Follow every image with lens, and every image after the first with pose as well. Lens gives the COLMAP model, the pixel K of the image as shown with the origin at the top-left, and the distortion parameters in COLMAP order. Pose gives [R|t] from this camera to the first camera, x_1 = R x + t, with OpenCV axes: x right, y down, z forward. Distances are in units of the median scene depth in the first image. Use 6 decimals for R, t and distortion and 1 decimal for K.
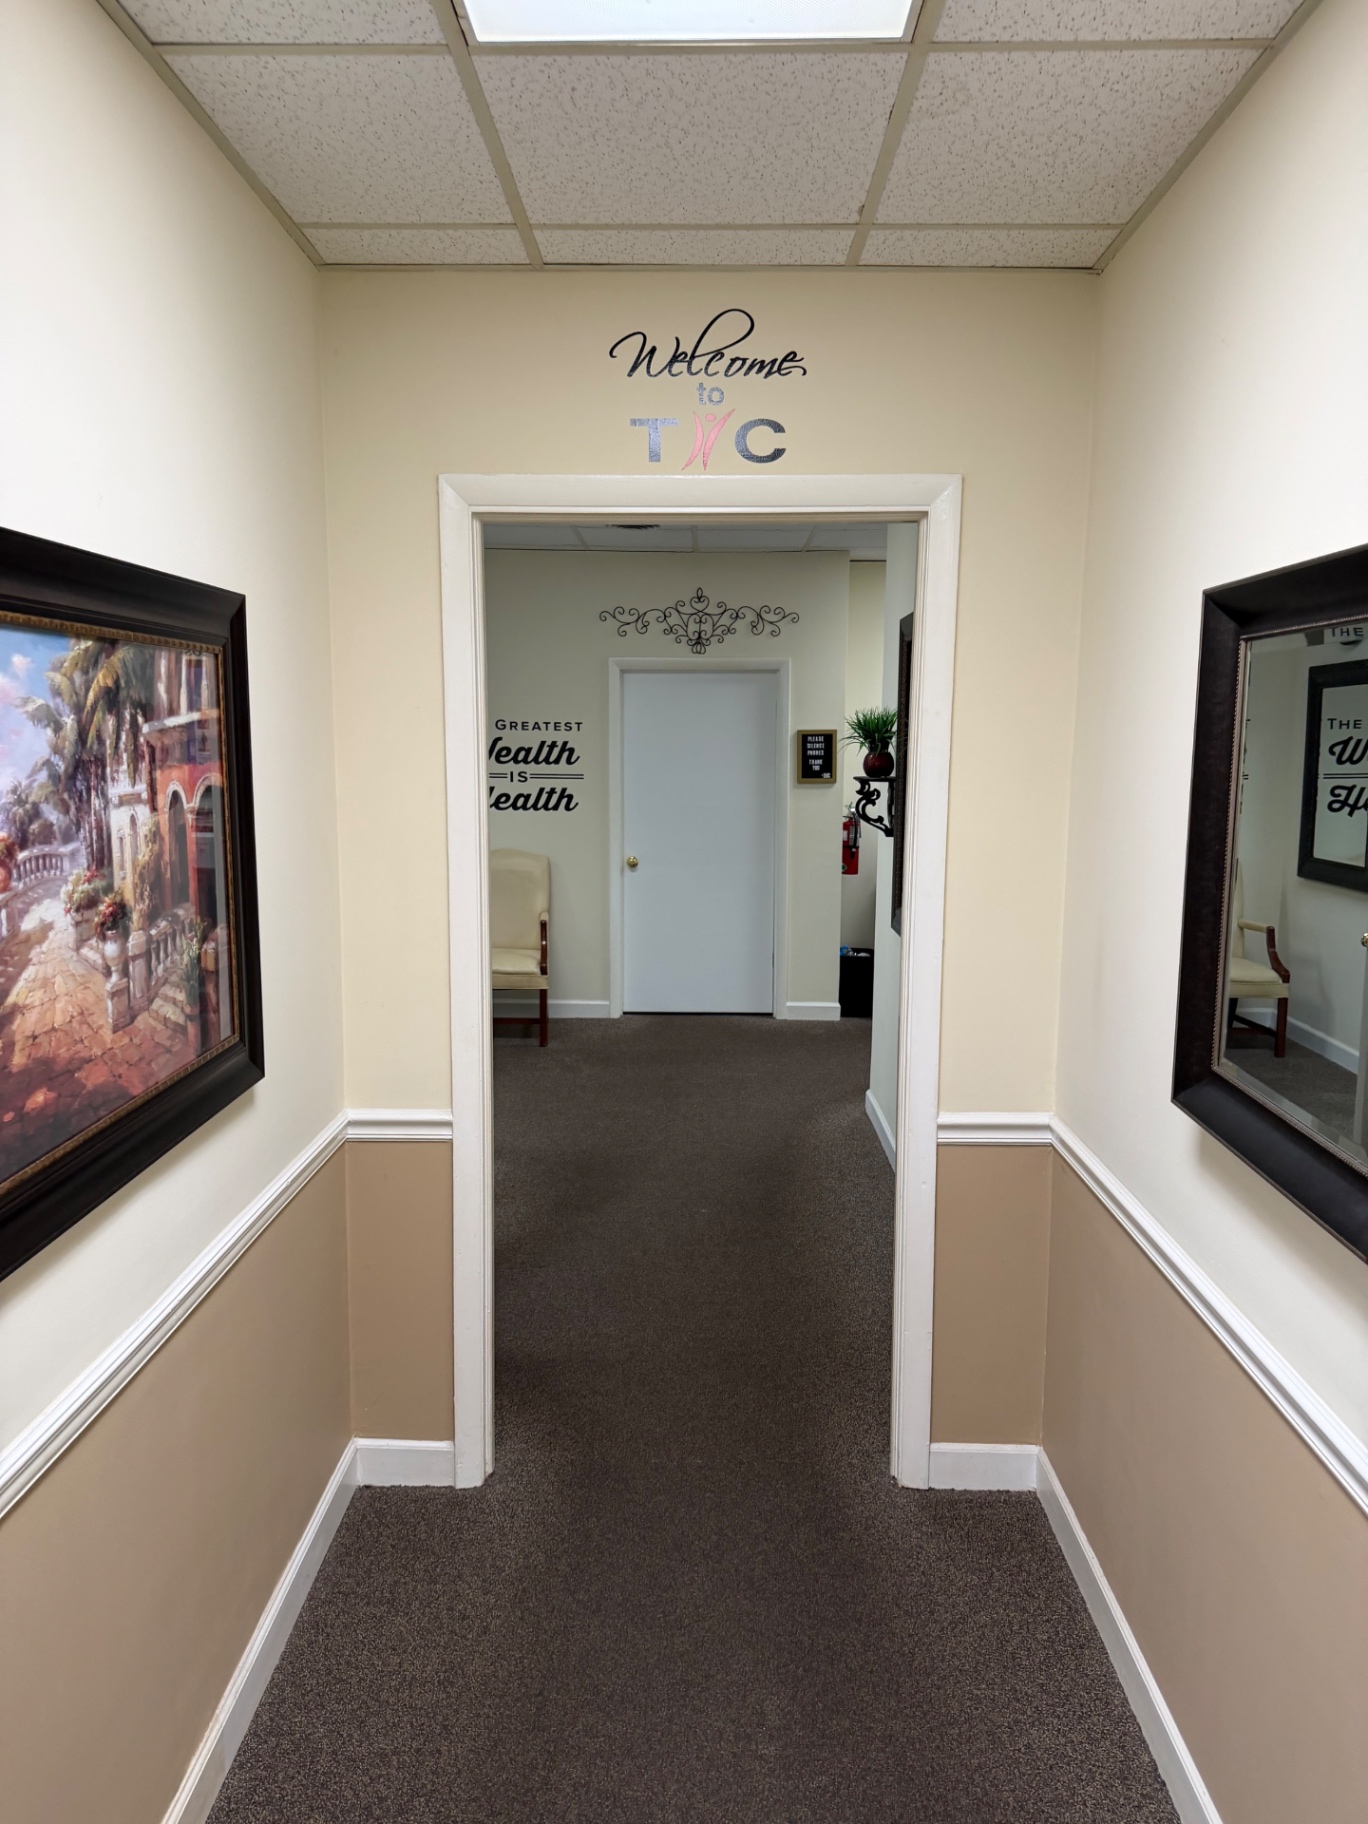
lens RADIAL K [[1246.5, 0, 684.1], [0, 1246.5, 913.0], [0, 0, 1]] dist [-0.015654, -0.022281]
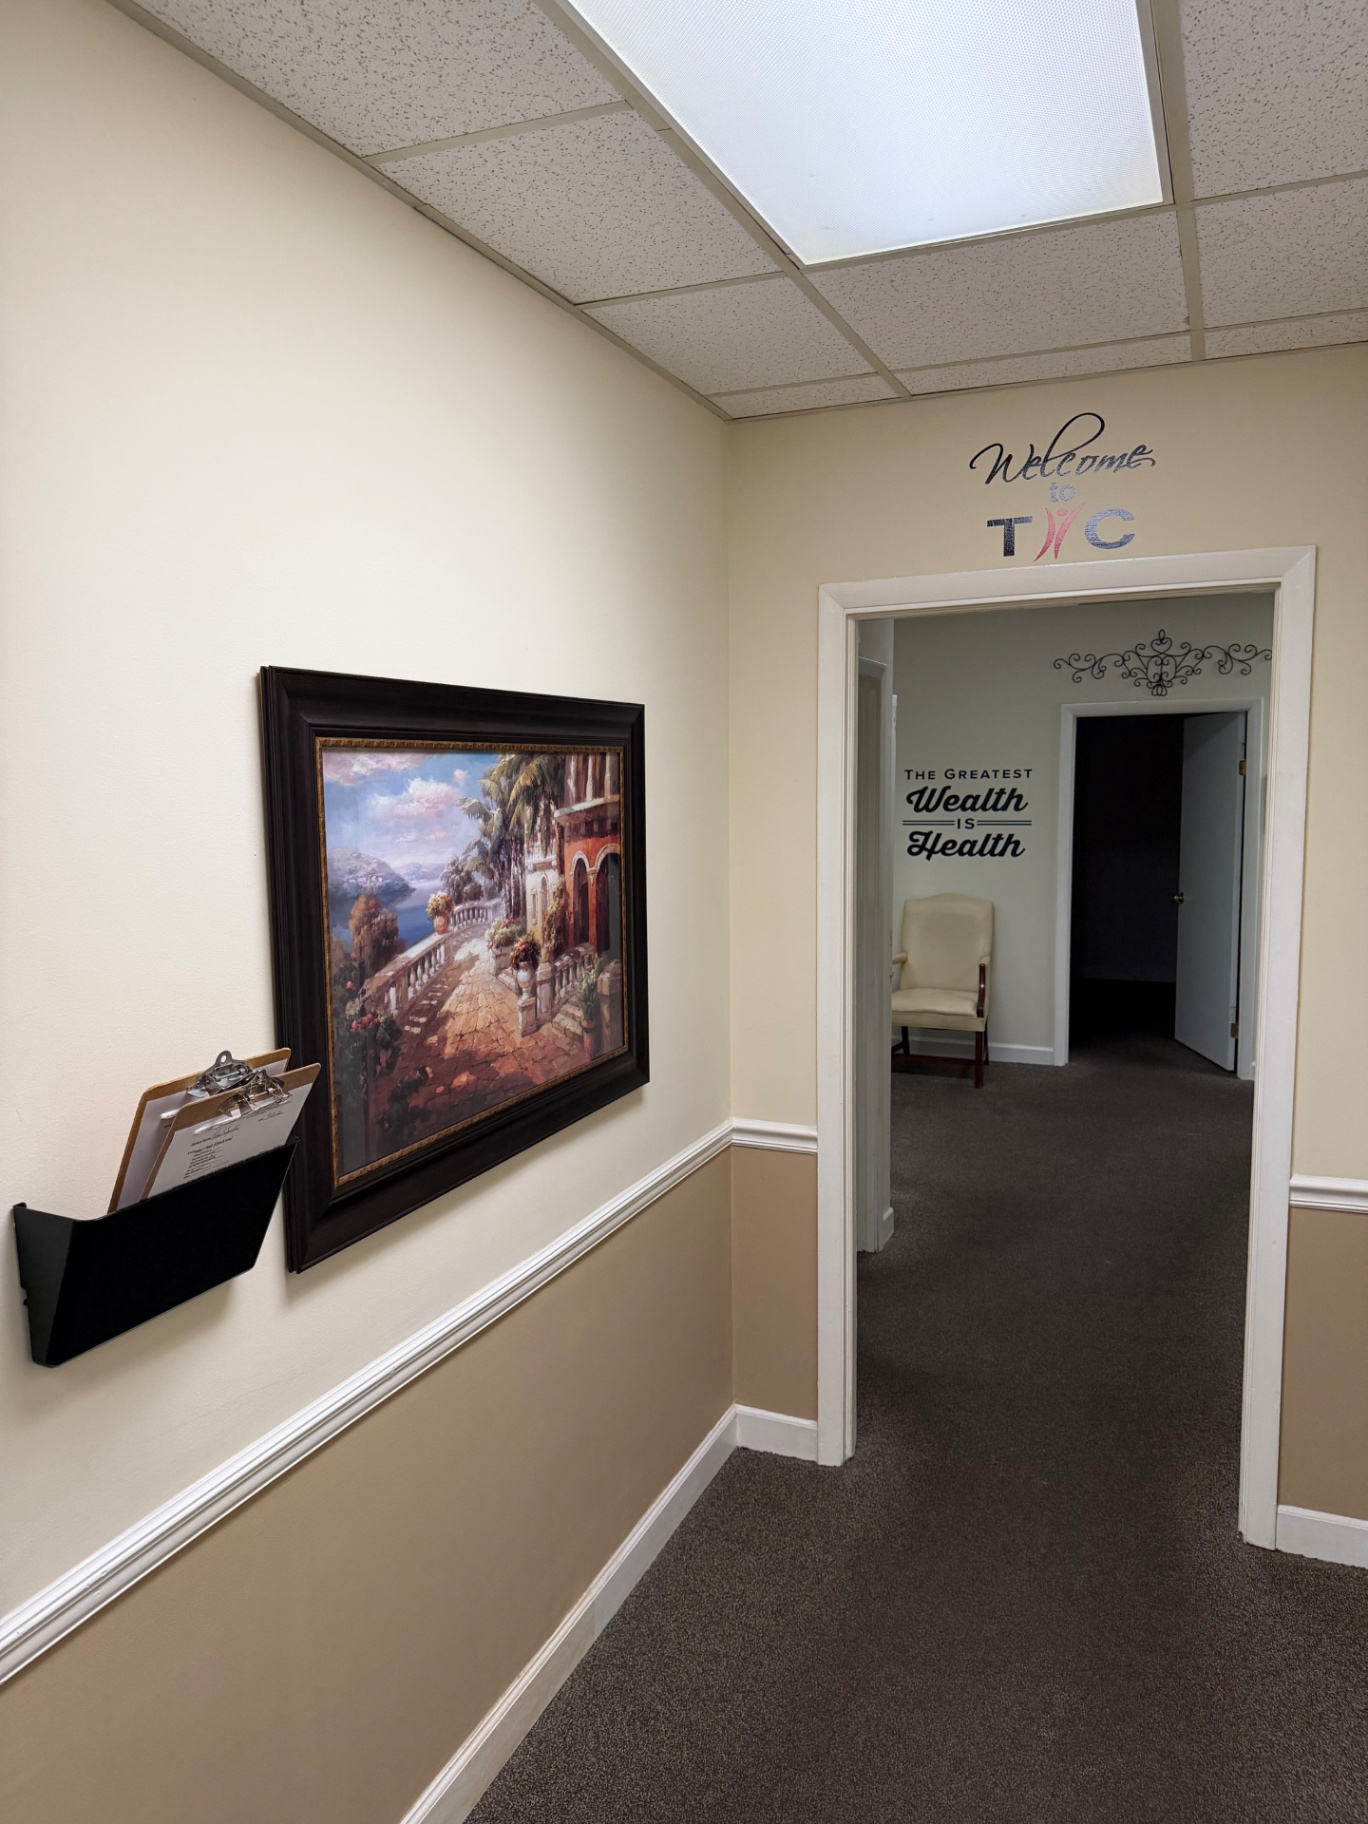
lens RADIAL K [[1246.5, 0, 680.3], [0, 1246.5, 916.2], [0, 0, 1]] dist [-0.015654, -0.022281]
pose [[0.924740, 0.024566, -0.379807, 0.136192], [-0.035313, 0.999148, -0.021353, -0.008335], [0.378959, 0.033159, 0.924819, -0.129540]]
